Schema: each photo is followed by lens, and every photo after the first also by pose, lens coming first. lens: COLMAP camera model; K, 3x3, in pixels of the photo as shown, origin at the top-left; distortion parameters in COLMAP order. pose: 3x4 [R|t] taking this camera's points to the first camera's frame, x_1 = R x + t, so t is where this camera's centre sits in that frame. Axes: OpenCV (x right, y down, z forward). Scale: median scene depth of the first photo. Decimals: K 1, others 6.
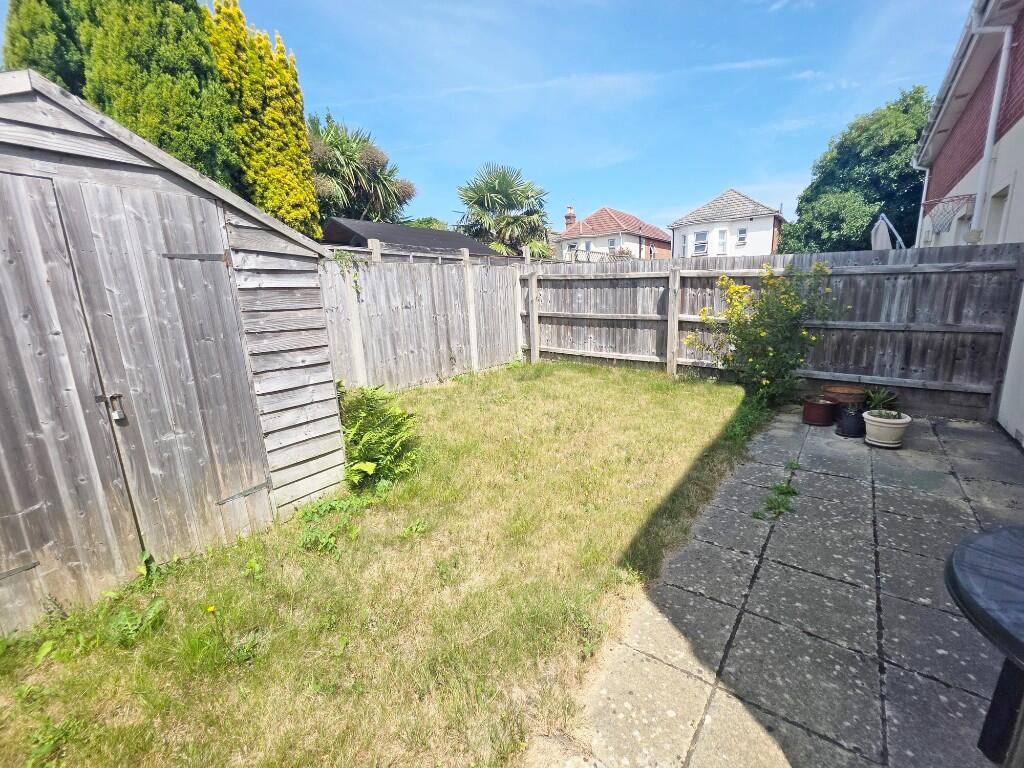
lens RADIAL K [[419.2, 0, 512.0], [0, 419.2, 384.0], [0, 0, 1]] dist [0.000566, -0.000275]
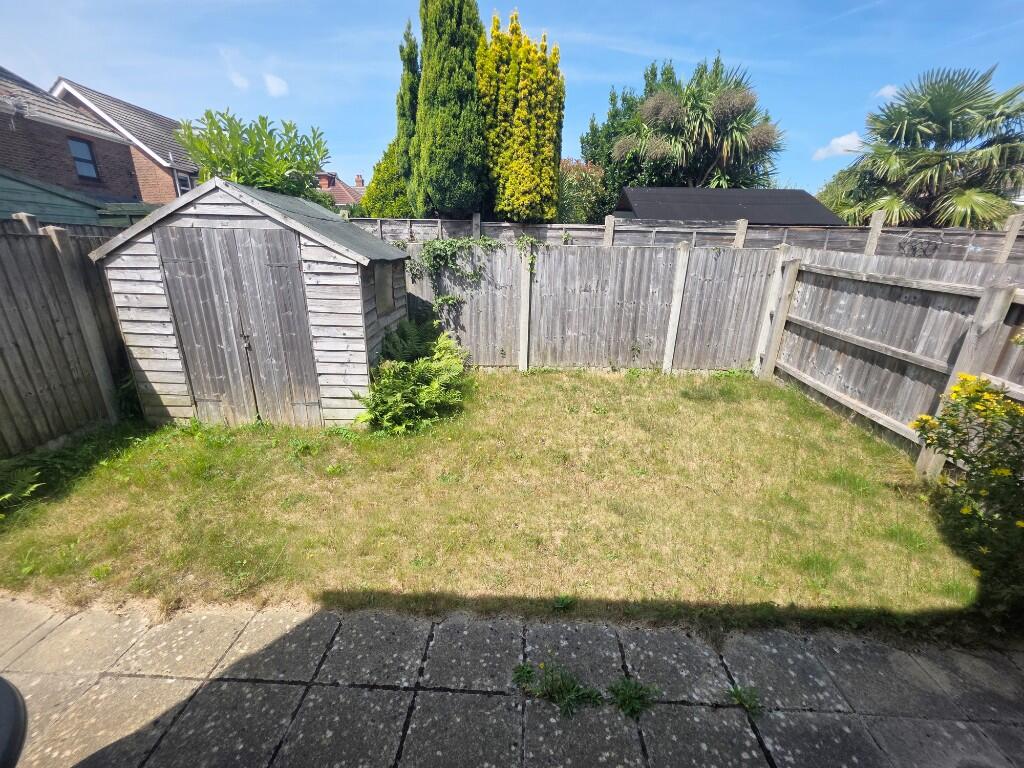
lens RADIAL K [[403.5, 0, 512.0], [0, 403.5, 384.0], [0, 0, 1]] dist [0.001211, 0.000036]
pose [[0.607270, 0.305406, -0.733451, 0.485293], [-0.212431, 0.951970, 0.220512, -0.164628], [0.765570, 0.021897, 0.642980, 0.269605]]
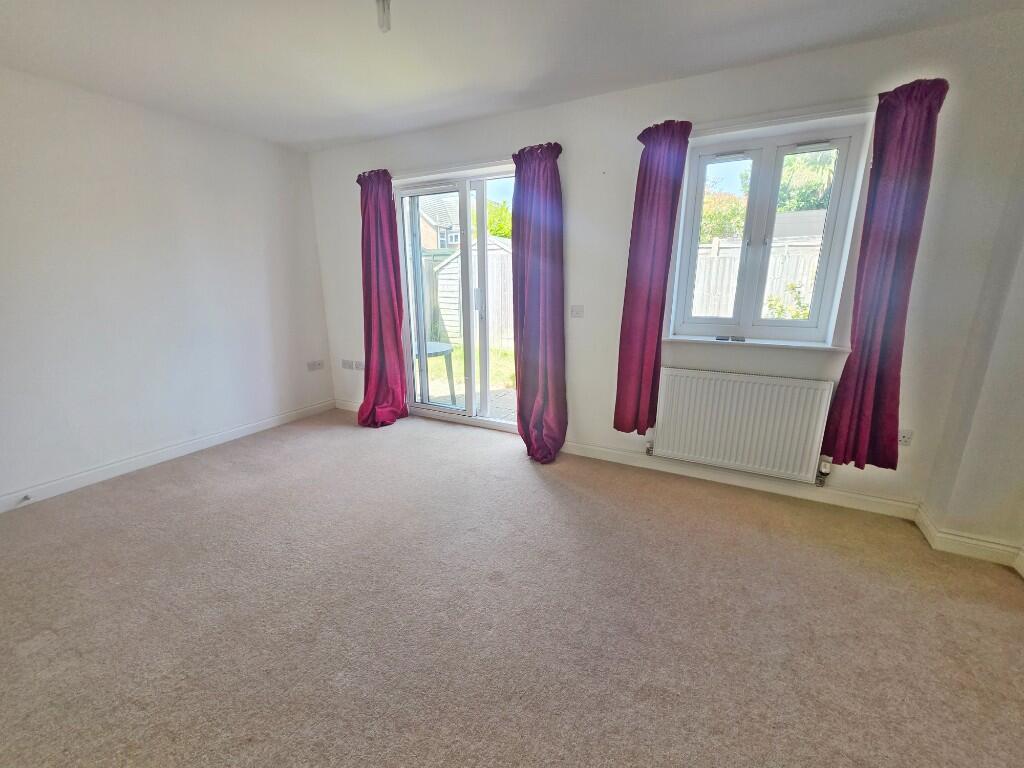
lens RADIAL K [[403.5, 0, 512.0], [0, 403.5, 384.0], [0, 0, 1]] dist [0.001211, 0.000036]
pose [[0.202116, 0.287182, -0.936309, 1.253256], [-0.211002, 0.946357, 0.244716, -0.089066], [0.956361, 0.148103, 0.251870, 0.106242]]
